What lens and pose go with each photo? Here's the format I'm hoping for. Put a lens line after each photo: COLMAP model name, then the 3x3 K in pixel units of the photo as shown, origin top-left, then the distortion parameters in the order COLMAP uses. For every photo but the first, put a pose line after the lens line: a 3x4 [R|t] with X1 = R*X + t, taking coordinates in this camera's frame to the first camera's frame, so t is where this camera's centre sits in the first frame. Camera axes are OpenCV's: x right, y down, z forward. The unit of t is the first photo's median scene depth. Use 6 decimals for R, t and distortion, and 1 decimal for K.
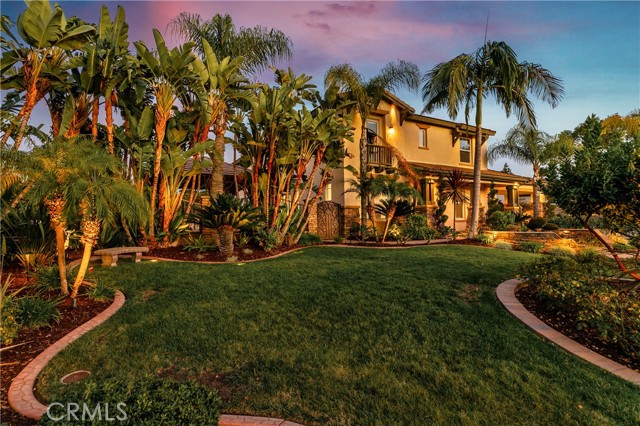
lens RADIAL K [[303.4, 0, 320.0], [0, 303.4, 213.0], [0, 0, 1]] dist [-0.001740, -0.000061]
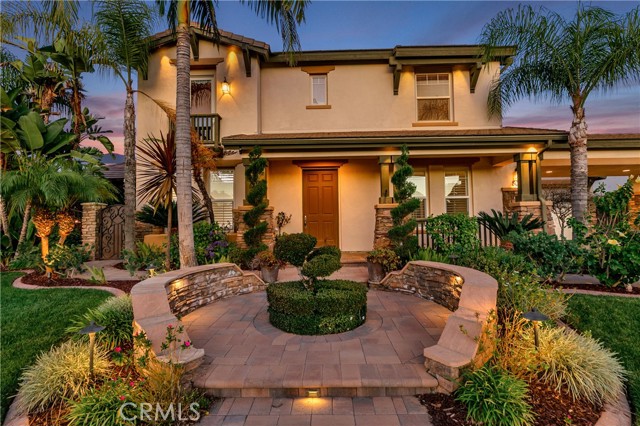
lens RADIAL K [[303.4, 0, 320.0], [0, 303.4, 213.0], [0, 0, 1]] dist [-0.001740, -0.000061]
pose [[0.867911, -0.016728, -0.496438, 0.665055], [0.016078, 0.999855, -0.005583, -0.006333], [0.496459, -0.003136, 0.868054, 0.519097]]
